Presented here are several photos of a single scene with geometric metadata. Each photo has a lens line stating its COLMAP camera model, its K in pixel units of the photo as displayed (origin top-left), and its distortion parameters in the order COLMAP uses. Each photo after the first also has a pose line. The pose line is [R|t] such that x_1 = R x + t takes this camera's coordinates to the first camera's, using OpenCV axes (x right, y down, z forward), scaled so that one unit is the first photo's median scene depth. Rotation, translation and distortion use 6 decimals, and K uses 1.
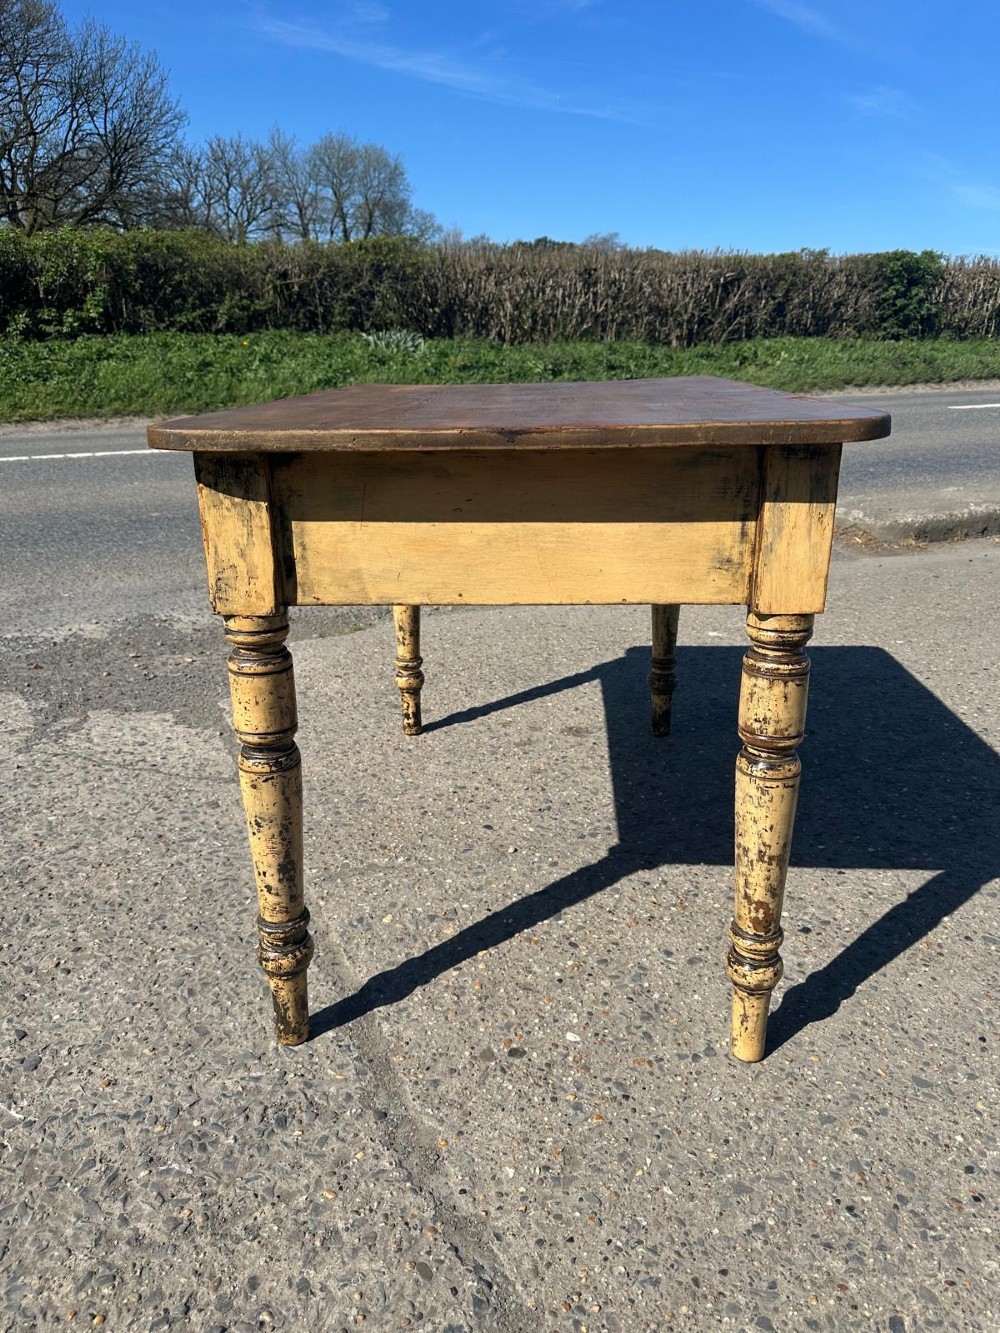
lens RADIAL K [[956.2, 0, 489.2], [0, 956.2, 665.0], [0, 0, 1]] dist [0.008552, -0.020104]
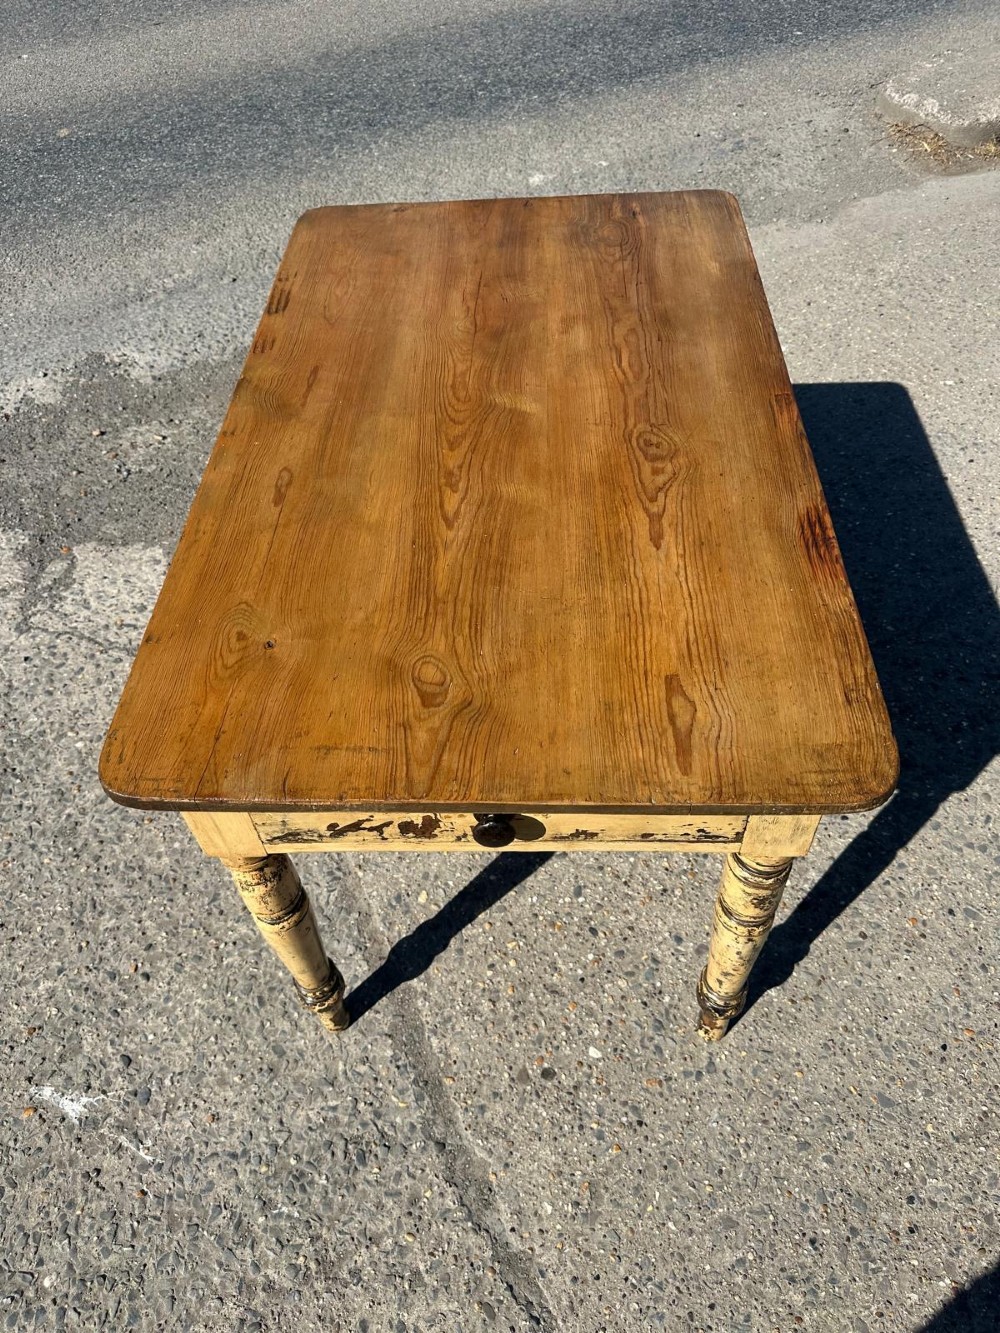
lens RADIAL K [[956.2, 0, 487.4], [0, 956.2, 668.2], [0, 0, 1]] dist [0.008552, -0.020104]
pose [[0.998880, -0.046271, -0.009912, -0.011397], [0.044714, 0.854338, 0.517791, -0.637715], [-0.015490, -0.517654, 0.855450, 0.242955]]
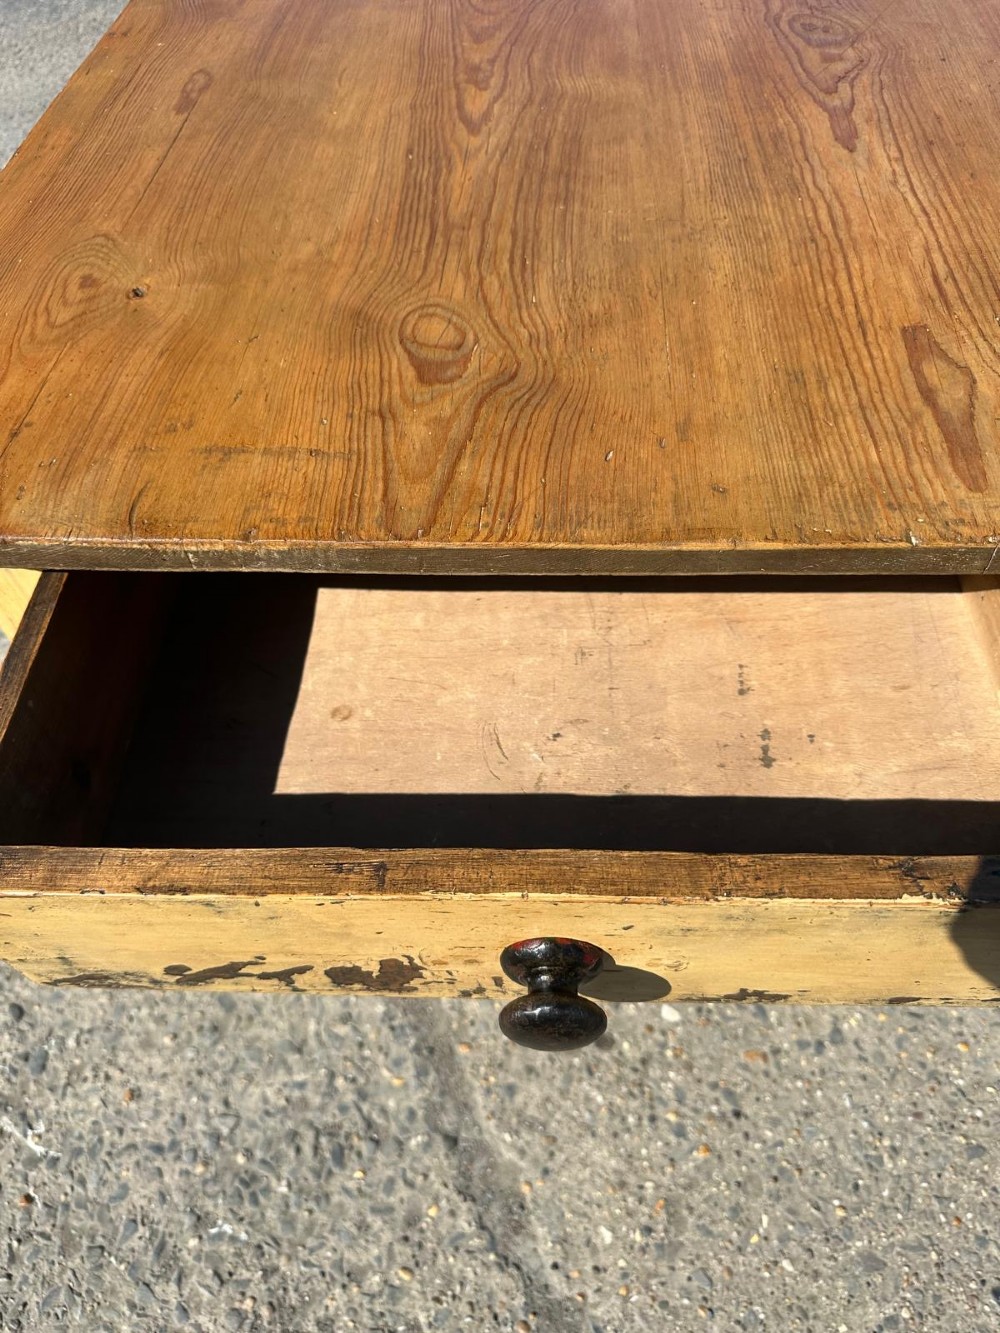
lens RADIAL K [[956.2, 0, 493.3], [0, 956.2, 664.6], [0, 0, 1]] dist [0.008552, -0.020104]
pose [[0.999139, -0.034228, -0.023435, -0.037083], [0.041480, 0.818387, 0.573169, -0.347914], [-0.000439, -0.573648, 0.819102, 0.496473]]
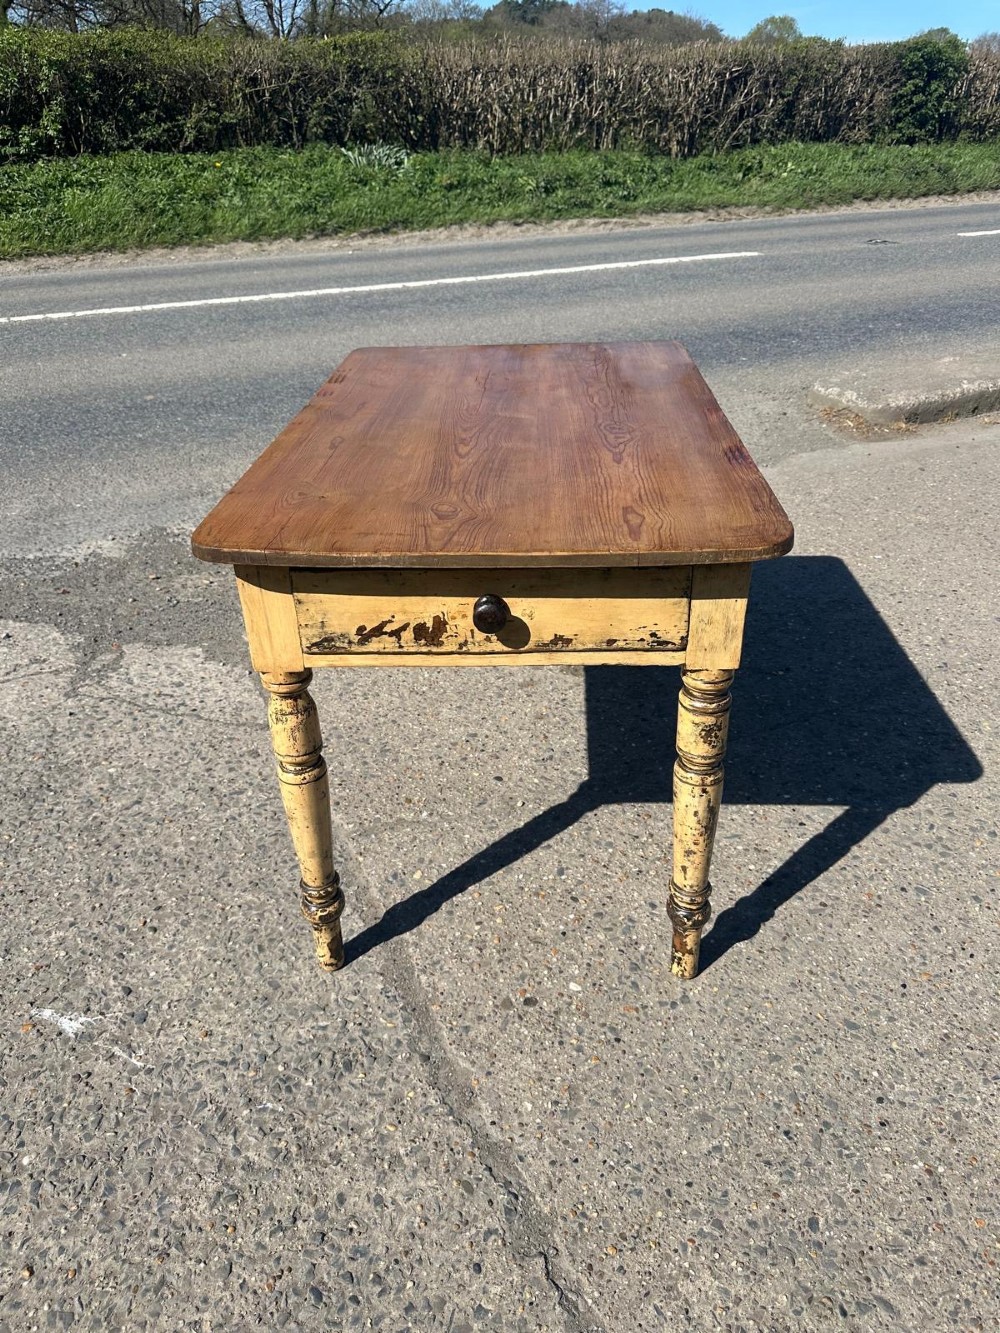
lens RADIAL K [[956.2, 0, 490.3], [0, 956.2, 668.1], [0, 0, 1]] dist [0.008552, -0.020104]
pose [[0.999856, -0.013669, 0.010010, -0.029940], [0.011454, 0.980717, 0.195098, -0.263628], [-0.012483, -0.194956, 0.980733, -0.136629]]
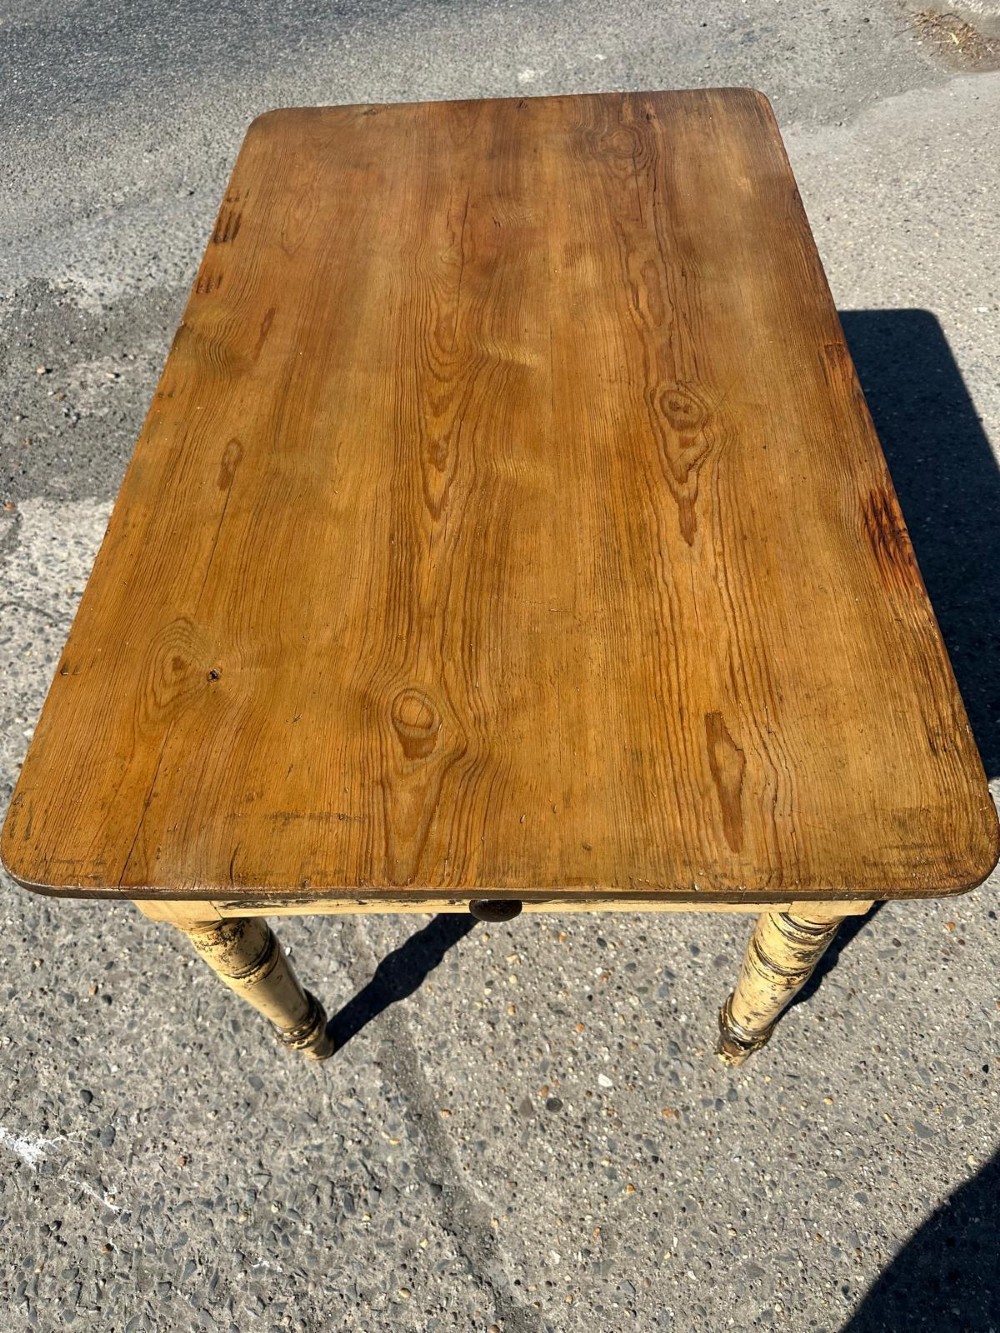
lens RADIAL K [[956.2, 0, 496.4], [0, 956.2, 671.7], [0, 0, 1]] dist [0.008552, -0.020104]
pose [[0.998312, -0.057765, 0.006047, -0.014161], [0.043147, 0.807287, 0.588580, -0.622918], [-0.038881, -0.587326, 0.808416, 0.412199]]
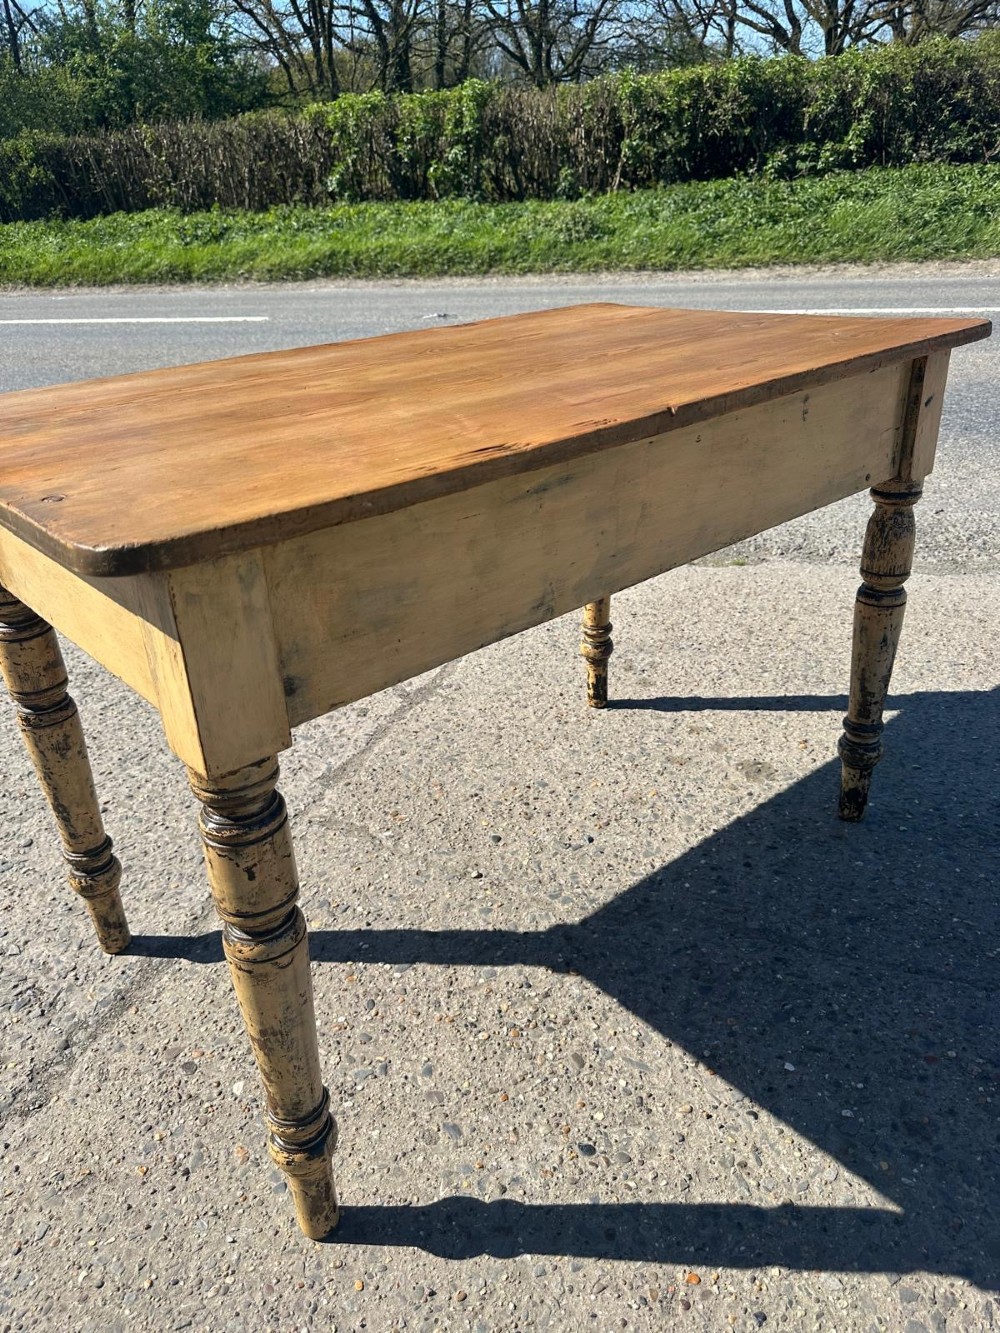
lens RADIAL K [[956.2, 0, 496.6], [0, 956.2, 669.7], [0, 0, 1]] dist [0.008552, -0.020104]
pose [[0.704578, 0.294832, -0.645480, 0.762905], [-0.184951, 0.954463, 0.234079, -0.275423], [0.685101, -0.045545, 0.727023, 0.512841]]
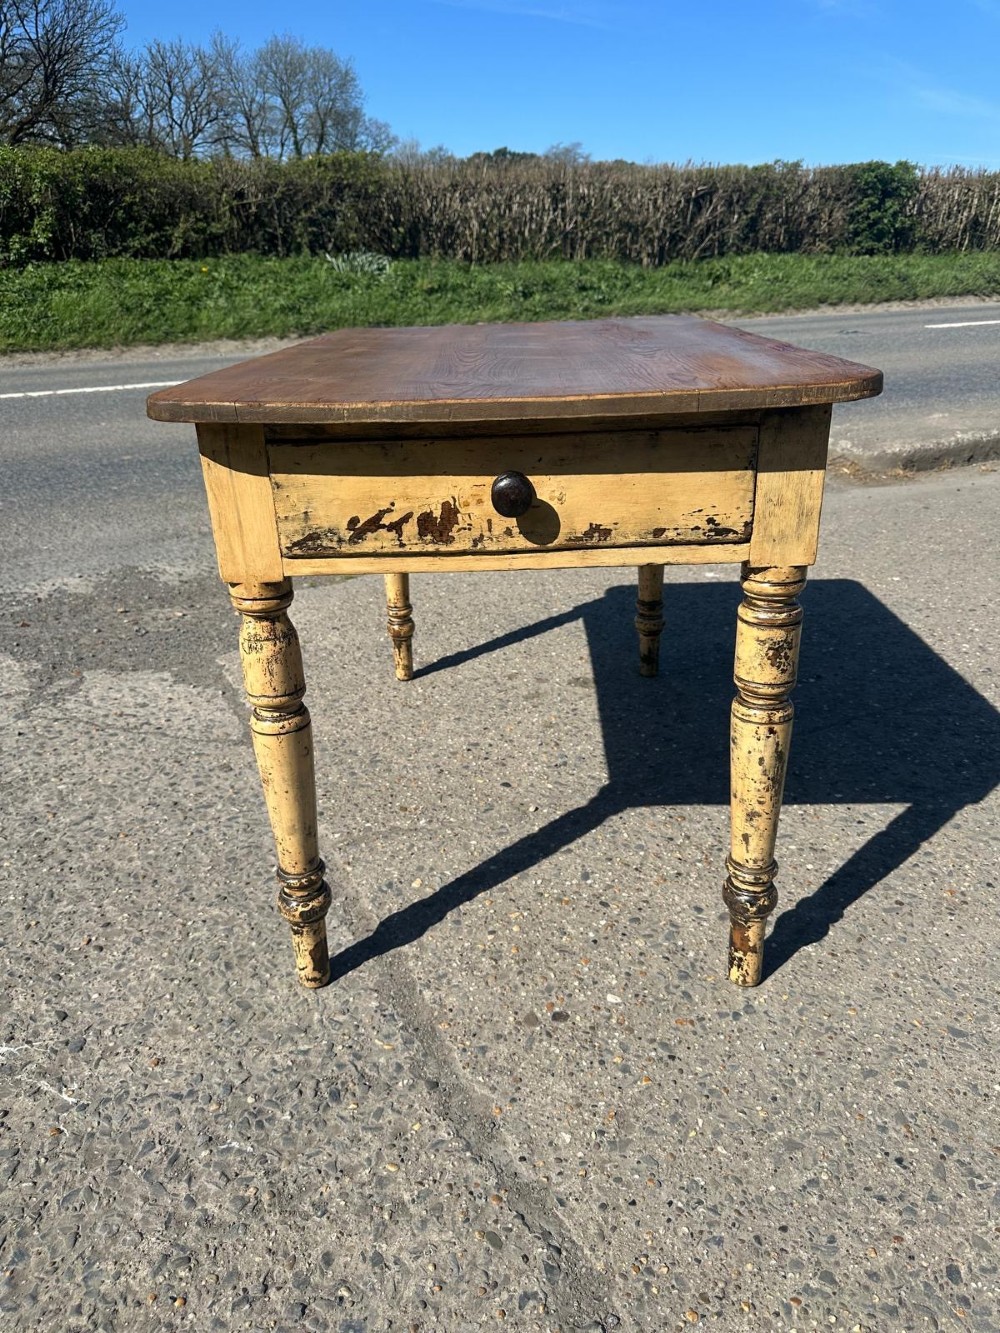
lens RADIAL K [[956.2, 0, 488.0], [0, 956.2, 671.5], [0, 0, 1]] dist [0.008552, -0.020104]
pose [[0.999225, -0.025970, 0.029576, -0.067644], [0.023492, 0.996416, 0.081265, -0.043157], [-0.031580, -0.080507, 0.996254, 0.021314]]
